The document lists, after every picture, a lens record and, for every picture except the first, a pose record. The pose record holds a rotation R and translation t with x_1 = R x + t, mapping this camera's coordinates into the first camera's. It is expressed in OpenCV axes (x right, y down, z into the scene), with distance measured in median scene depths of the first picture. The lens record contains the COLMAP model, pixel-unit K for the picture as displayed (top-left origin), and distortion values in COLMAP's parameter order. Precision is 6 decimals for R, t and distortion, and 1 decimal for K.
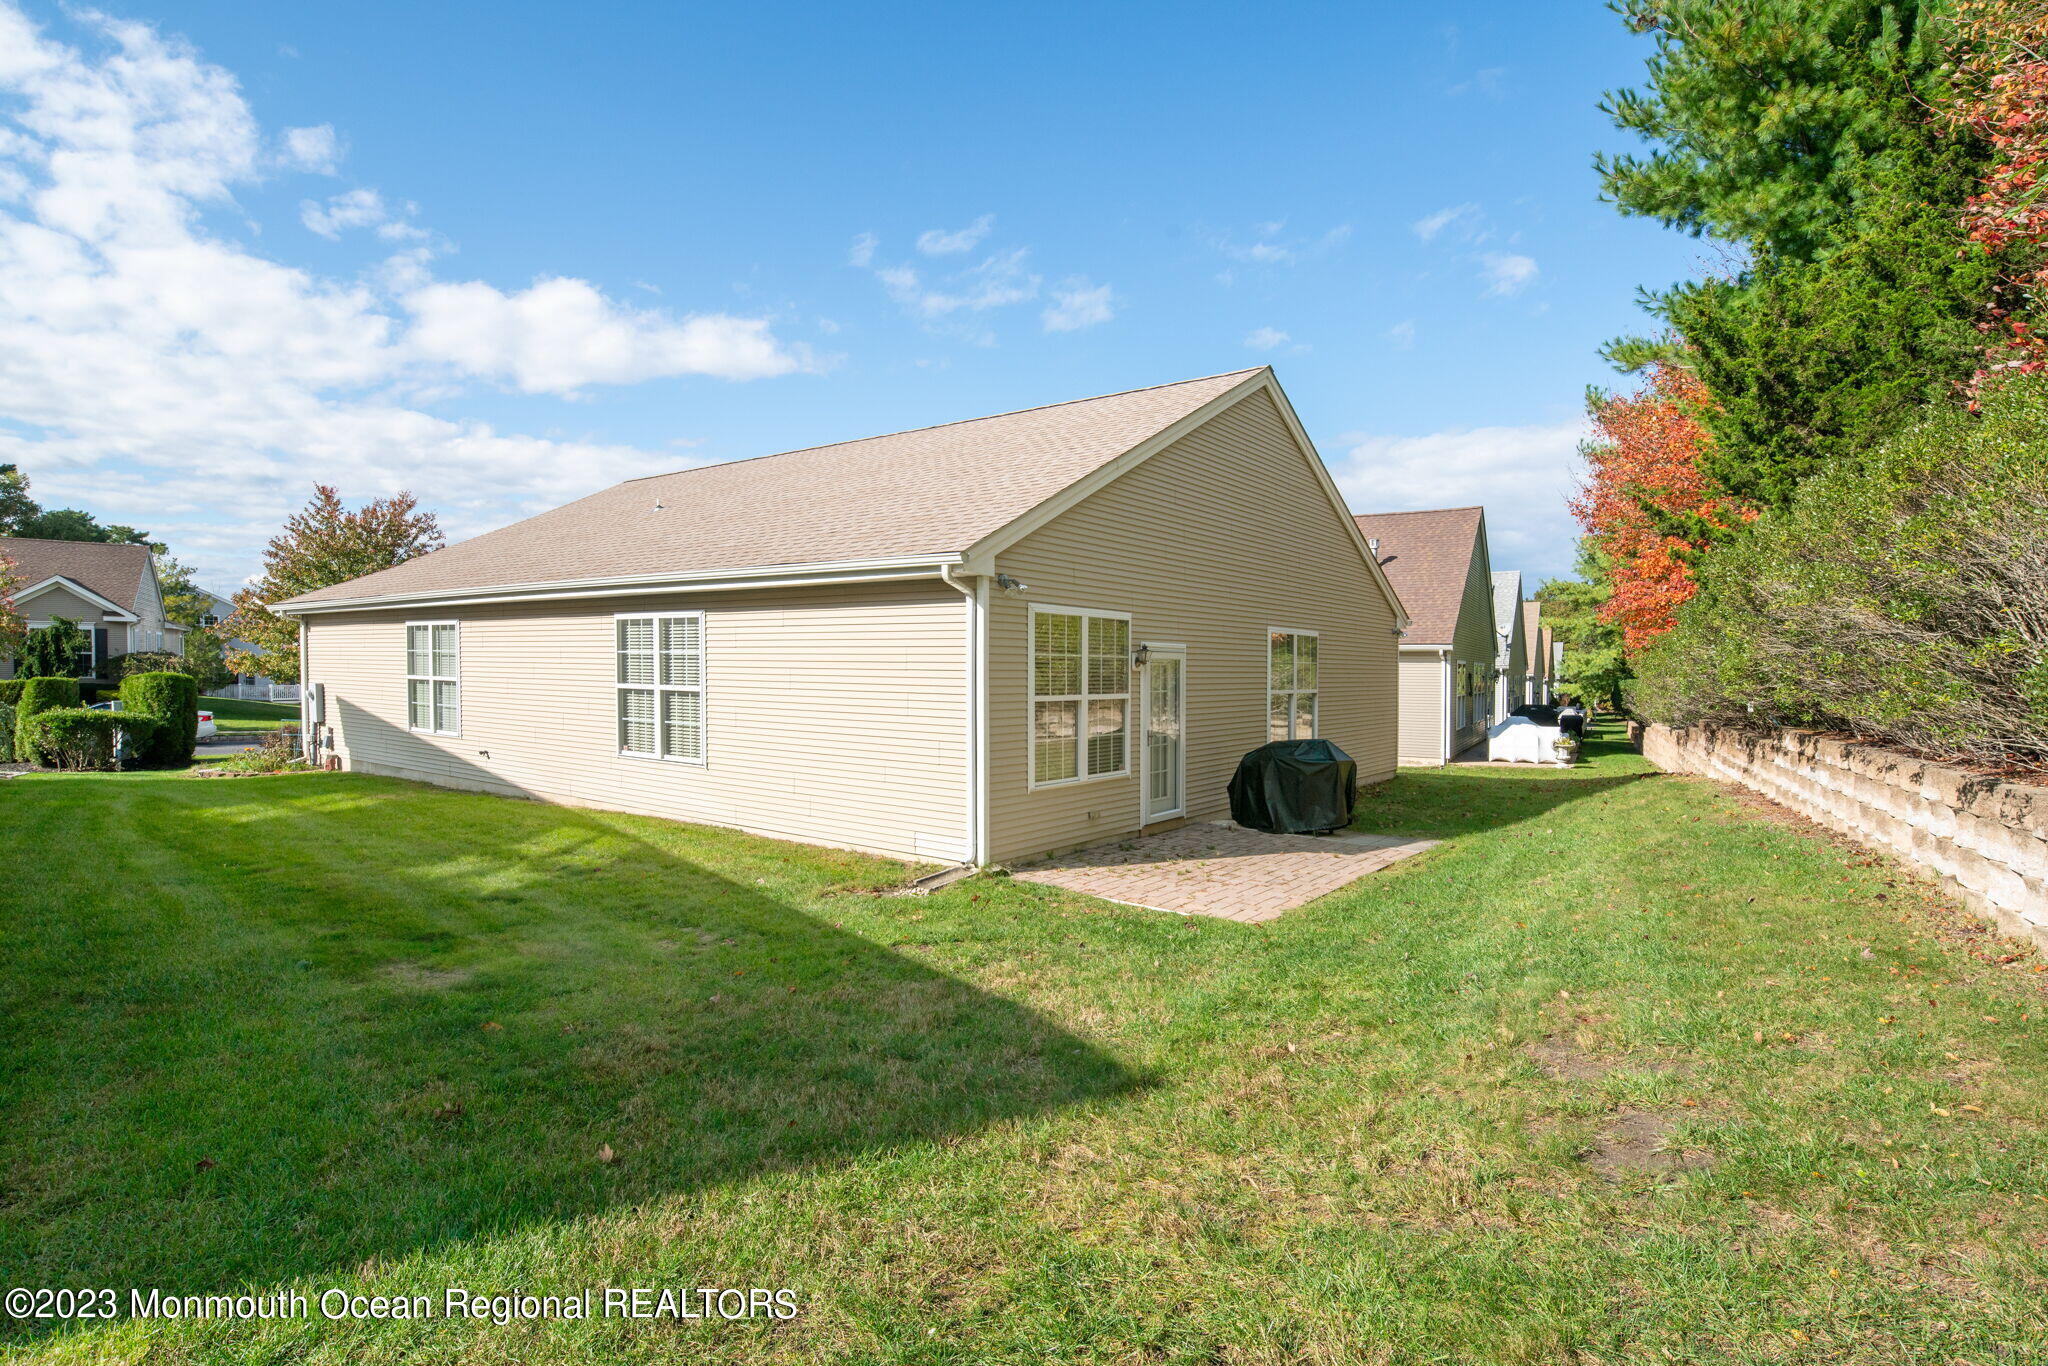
lens RADIAL K [[1006.9, 0, 1019.5], [0, 1006.9, 712.6], [0, 0, 1]] dist [0.000909, 0.007288]
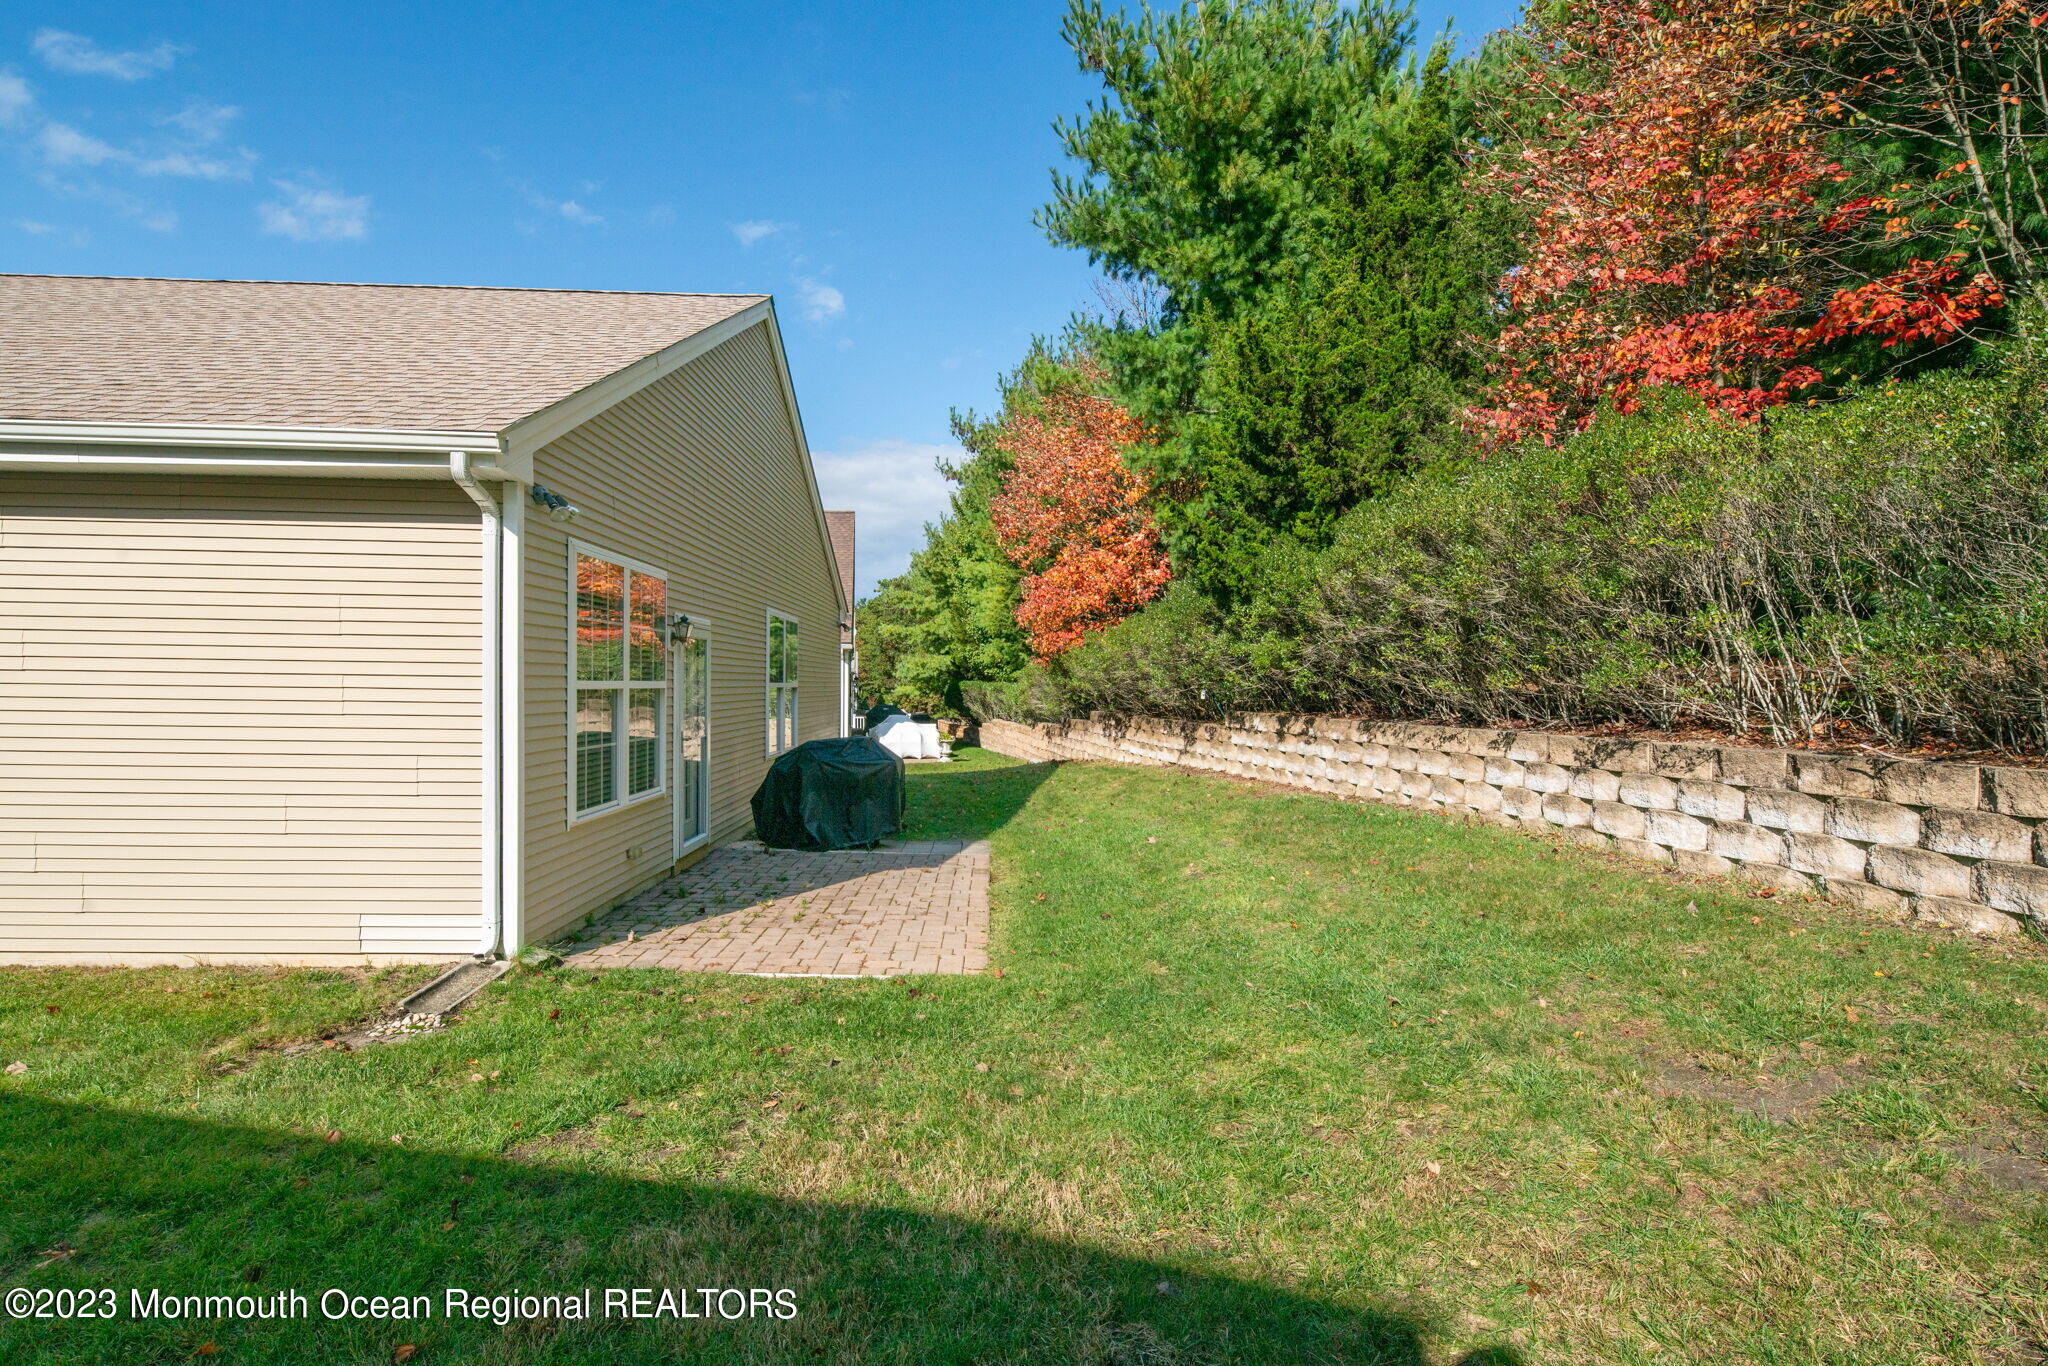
lens RADIAL K [[1006.9, 0, 1019.5], [0, 1006.9, 712.6], [0, 0, 1]] dist [0.000909, 0.007288]
pose [[0.775601, -0.019224, 0.630931, -0.182518], [0.023720, 0.999718, 0.001301, 0.010433], [-0.630778, 0.013957, 0.775838, 0.323916]]
